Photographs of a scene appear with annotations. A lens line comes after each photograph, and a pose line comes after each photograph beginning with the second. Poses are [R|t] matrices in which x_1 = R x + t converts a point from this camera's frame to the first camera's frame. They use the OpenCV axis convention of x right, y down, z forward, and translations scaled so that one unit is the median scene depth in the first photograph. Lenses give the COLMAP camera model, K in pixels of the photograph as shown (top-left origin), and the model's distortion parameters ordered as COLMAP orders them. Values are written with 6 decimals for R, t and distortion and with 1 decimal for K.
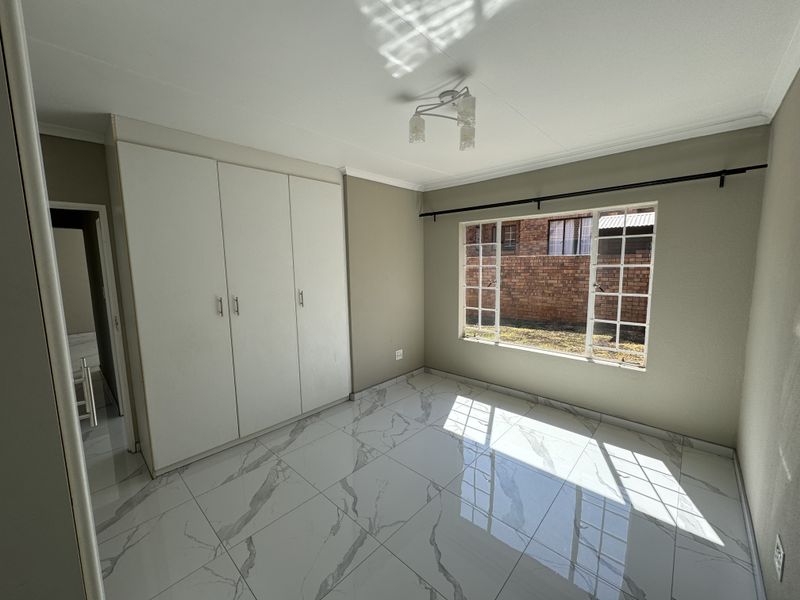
lens RADIAL K [[317.9, 0, 400.3], [0, 317.9, 297.4], [0, 0, 1]] dist [-0.002336, 0.000029]
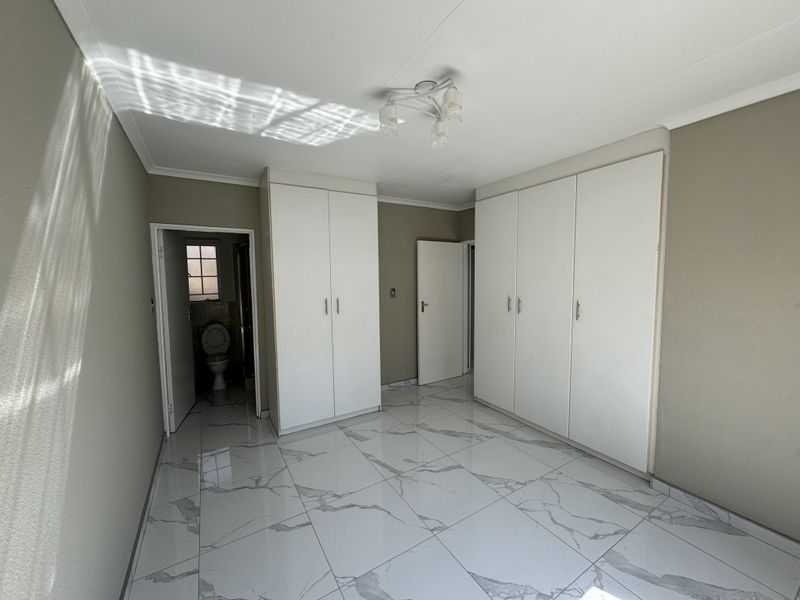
lens RADIAL K [[317.9, 0, 399.3], [0, 317.9, 297.9], [0, 0, 1]] dist [-0.002336, 0.000029]
pose [[-0.274177, 0.088104, -0.957635, 0.673219], [-0.091237, 0.988920, 0.117104, -0.090873], [0.957341, 0.119479, -0.263101, 0.765041]]
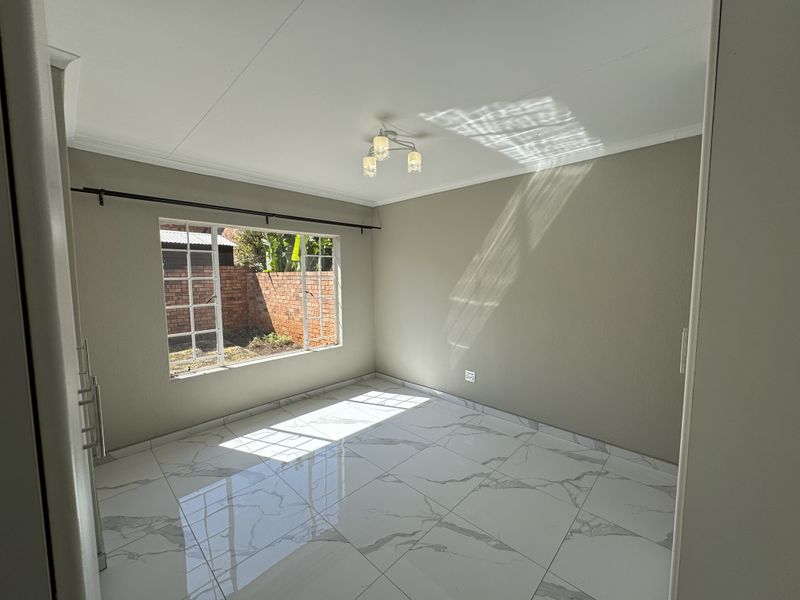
lens RADIAL K [[317.9, 0, 398.6], [0, 317.9, 294.9], [0, 0, 1]] dist [-0.002336, 0.000029]
pose [[0.024997, -0.053613, 0.998249, -0.684477], [0.114943, 0.992092, 0.050404, -0.050371], [-0.993057, 0.113482, 0.030962, 0.616818]]
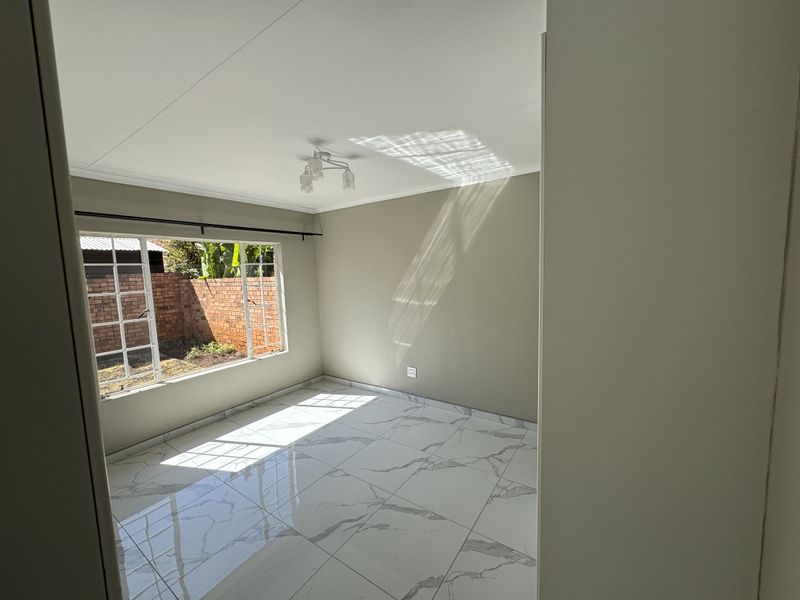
lens RADIAL K [[317.9, 0, 397.0], [0, 317.9, 296.4], [0, 0, 1]] dist [-0.002336, 0.000029]
pose [[-0.132659, -0.063532, 0.989124, -0.755767], [0.145117, 0.985945, 0.082791, -0.076792], [-0.980481, 0.154521, -0.121574, 0.589866]]
